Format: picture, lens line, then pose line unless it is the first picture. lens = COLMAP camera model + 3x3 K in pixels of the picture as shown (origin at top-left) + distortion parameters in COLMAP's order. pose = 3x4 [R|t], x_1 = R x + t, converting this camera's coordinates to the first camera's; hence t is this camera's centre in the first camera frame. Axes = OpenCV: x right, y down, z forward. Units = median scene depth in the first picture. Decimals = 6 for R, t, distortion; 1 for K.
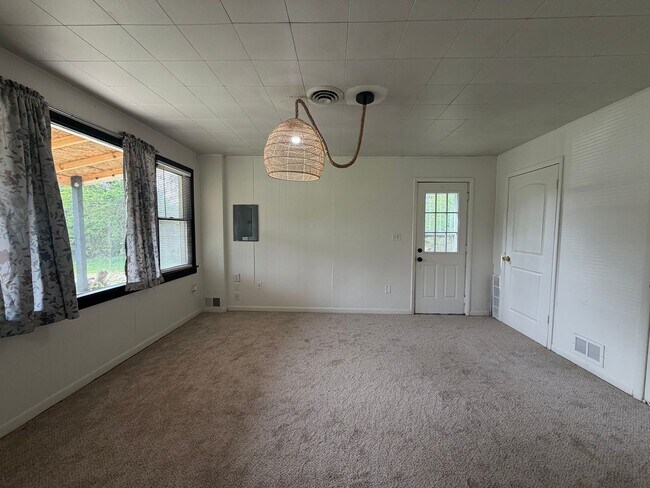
lens RADIAL K [[258.9, 0, 326.5], [0, 258.9, 243.3], [0, 0, 1]] dist [0.001149, -0.000562]
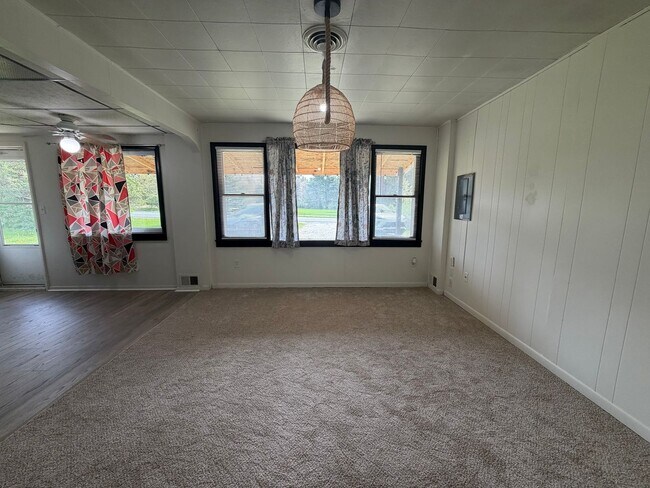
lens RADIAL K [[258.9, 0, 328.9], [0, 258.9, 245.9], [0, 0, 1]] dist [0.001149, -0.000562]
pose [[0.074454, 0.149066, -0.986020, 0.523149], [-0.065141, 0.987380, 0.144353, -0.019754], [0.995095, 0.053483, 0.083224, 0.568947]]
